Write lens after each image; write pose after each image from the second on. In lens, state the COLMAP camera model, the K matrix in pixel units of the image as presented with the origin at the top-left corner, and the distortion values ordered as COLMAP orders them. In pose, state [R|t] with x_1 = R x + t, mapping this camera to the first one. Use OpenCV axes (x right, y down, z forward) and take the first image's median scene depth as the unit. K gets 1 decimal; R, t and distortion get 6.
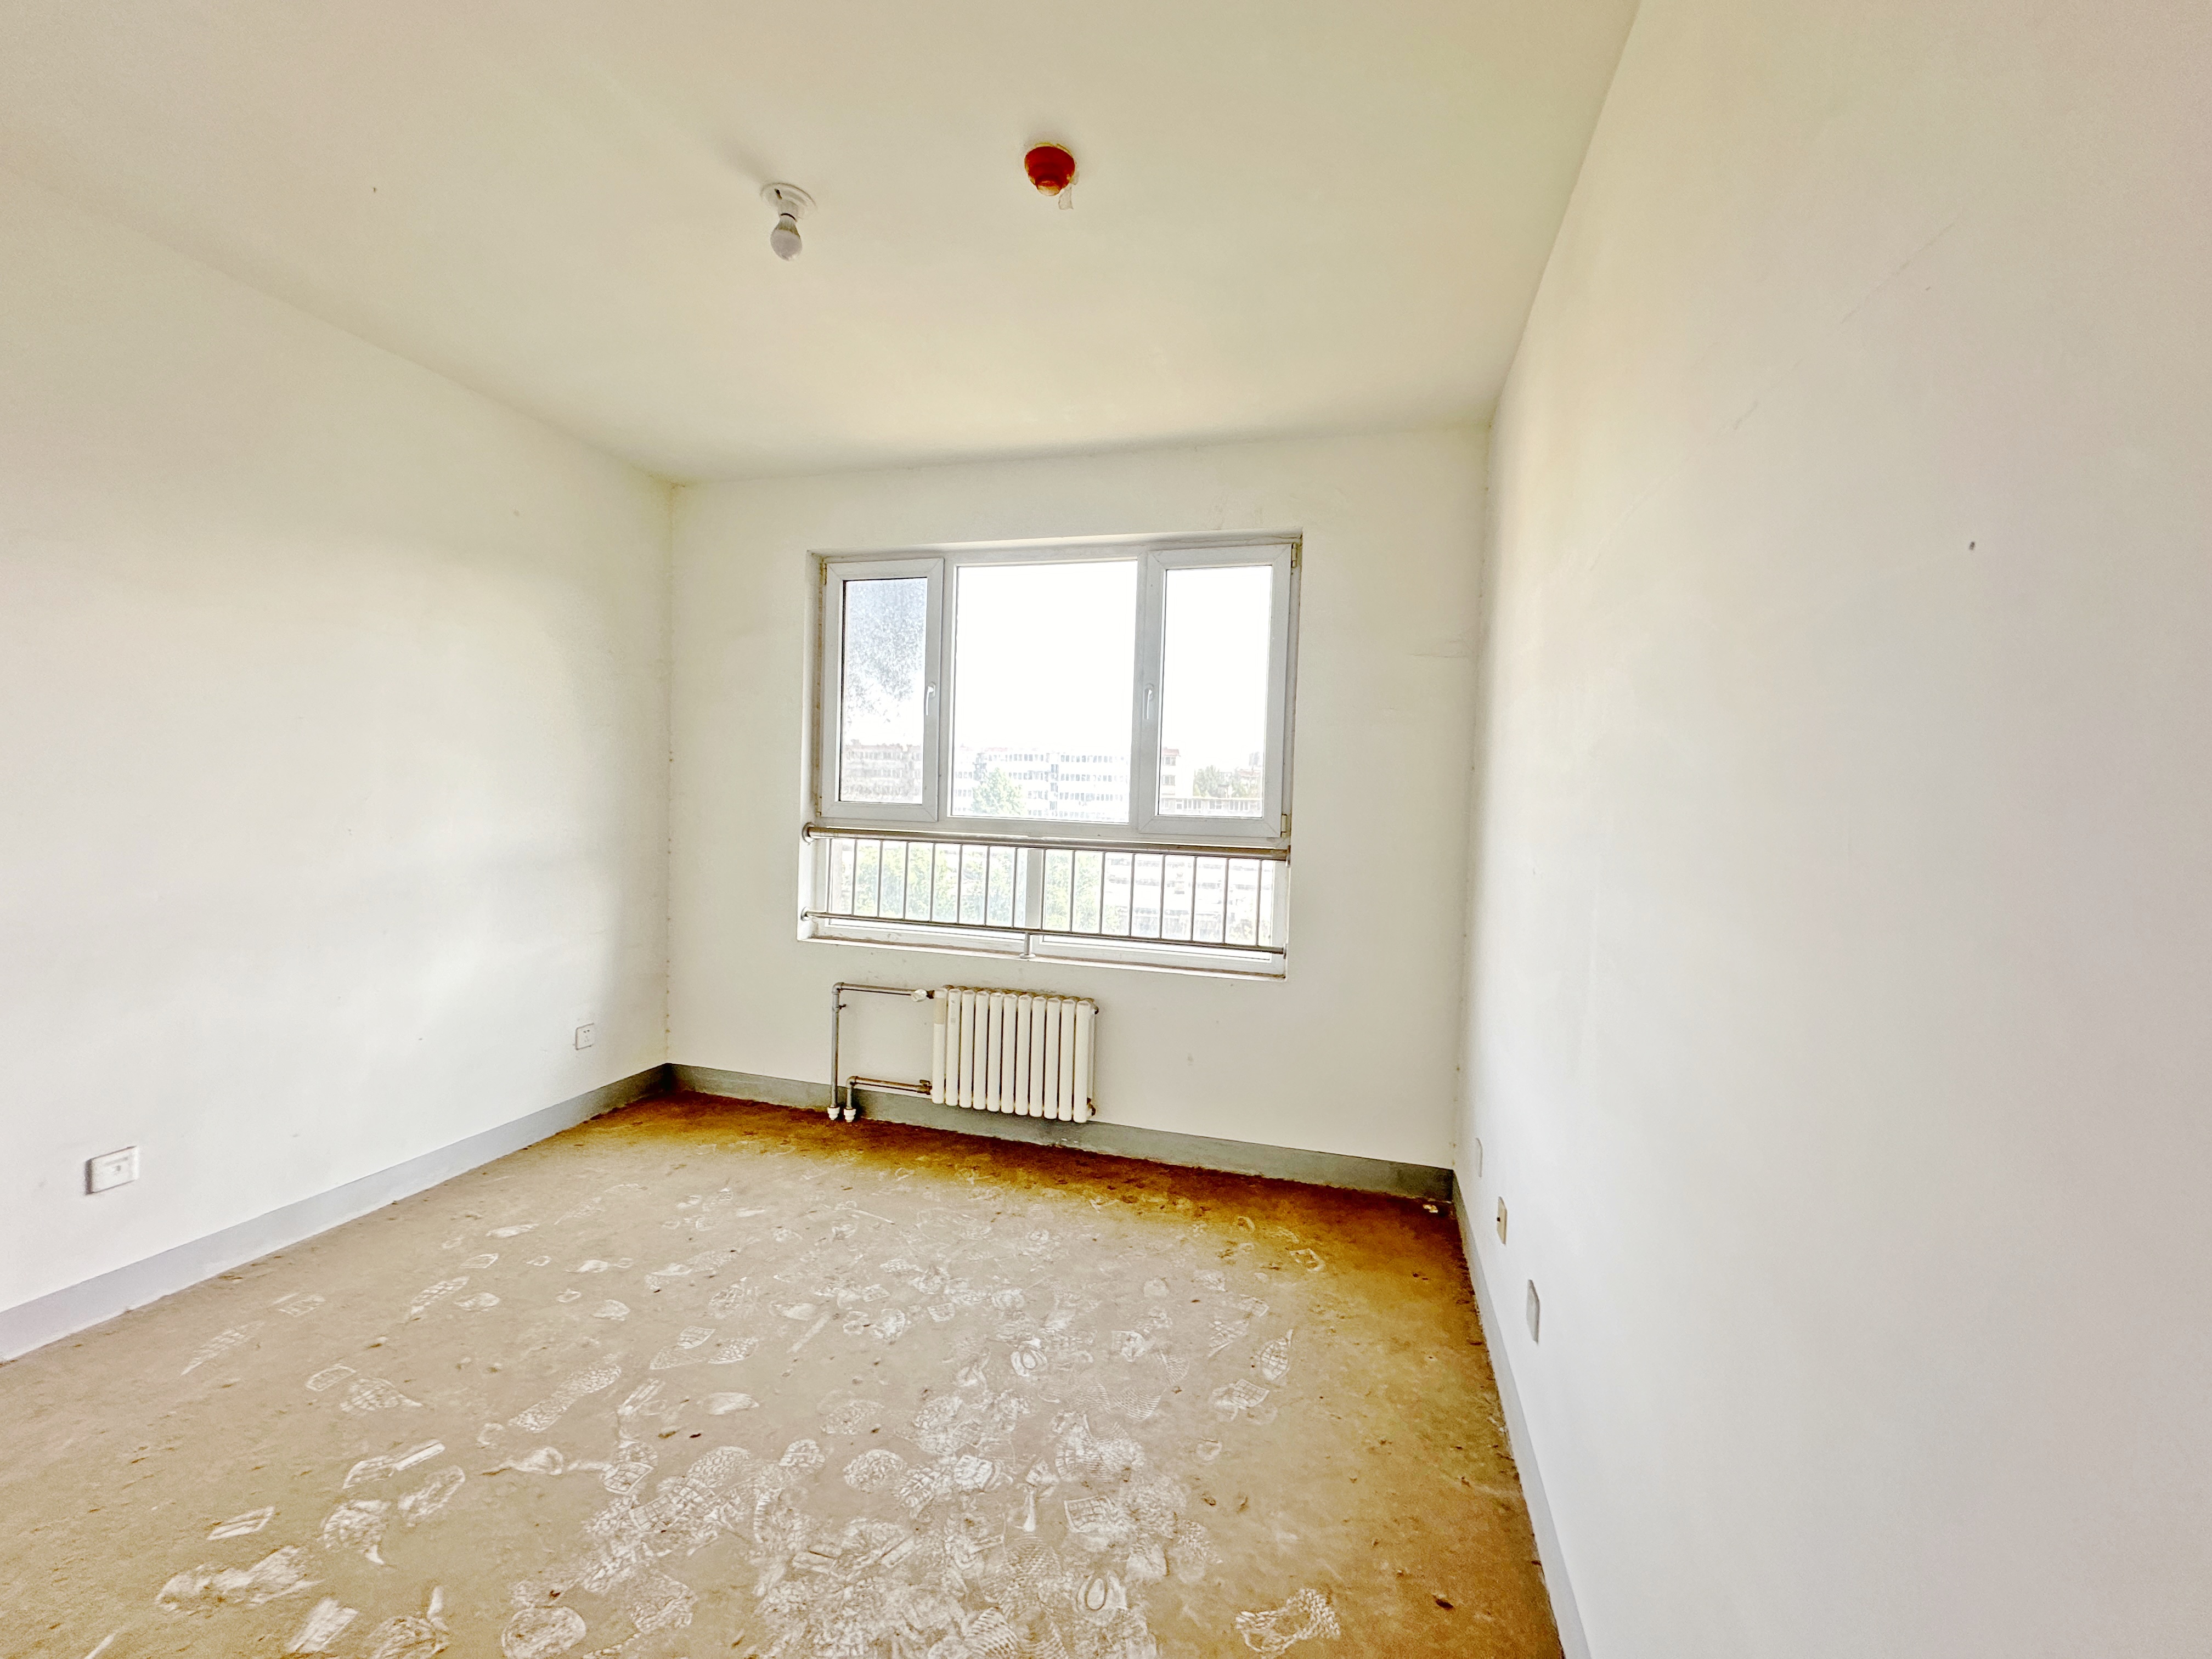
lens RADIAL K [[886.5, 0, 1115.7], [0, 886.5, 832.6], [0, 0, 1]] dist [0.003876, 0.000378]
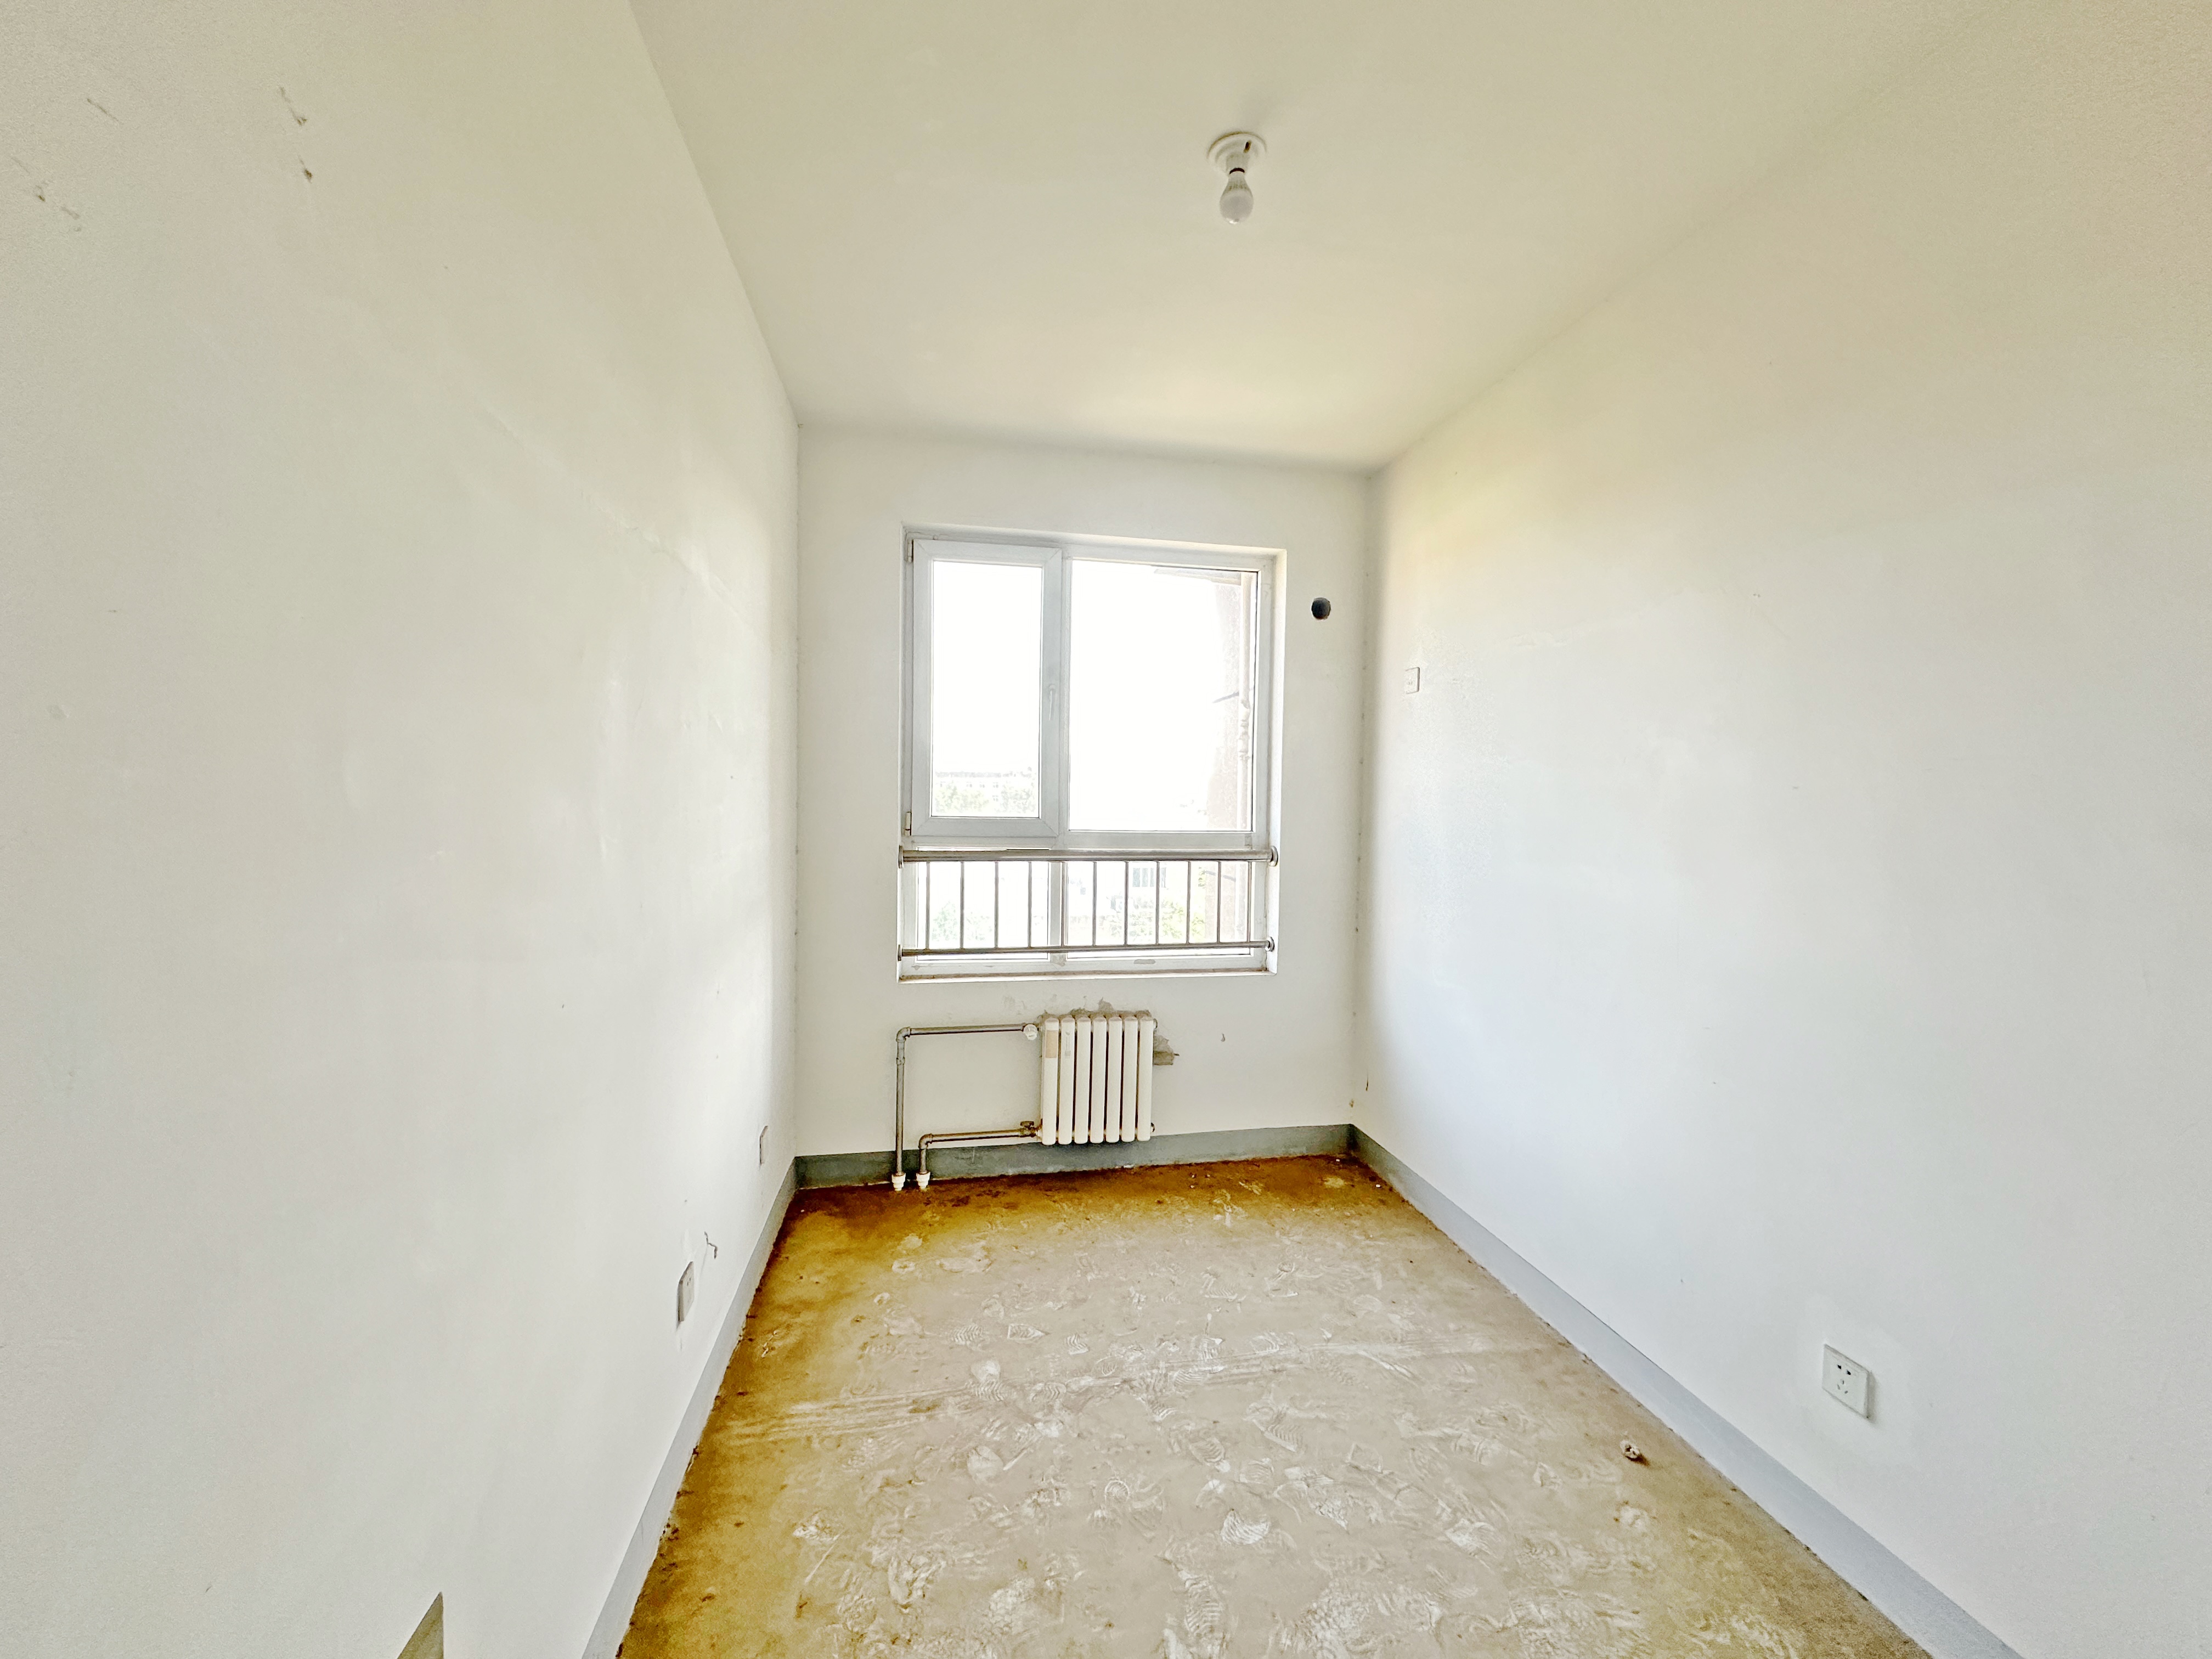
lens RADIAL K [[886.5, 0, 1113.4], [0, 886.5, 833.2], [0, 0, 1]] dist [0.003876, 0.000378]
pose [[0.898439, -0.038855, 0.437375, -0.543443], [0.037977, 0.999221, 0.010758, -0.023704], [-0.437453, 0.006945, 0.899215, 0.151654]]
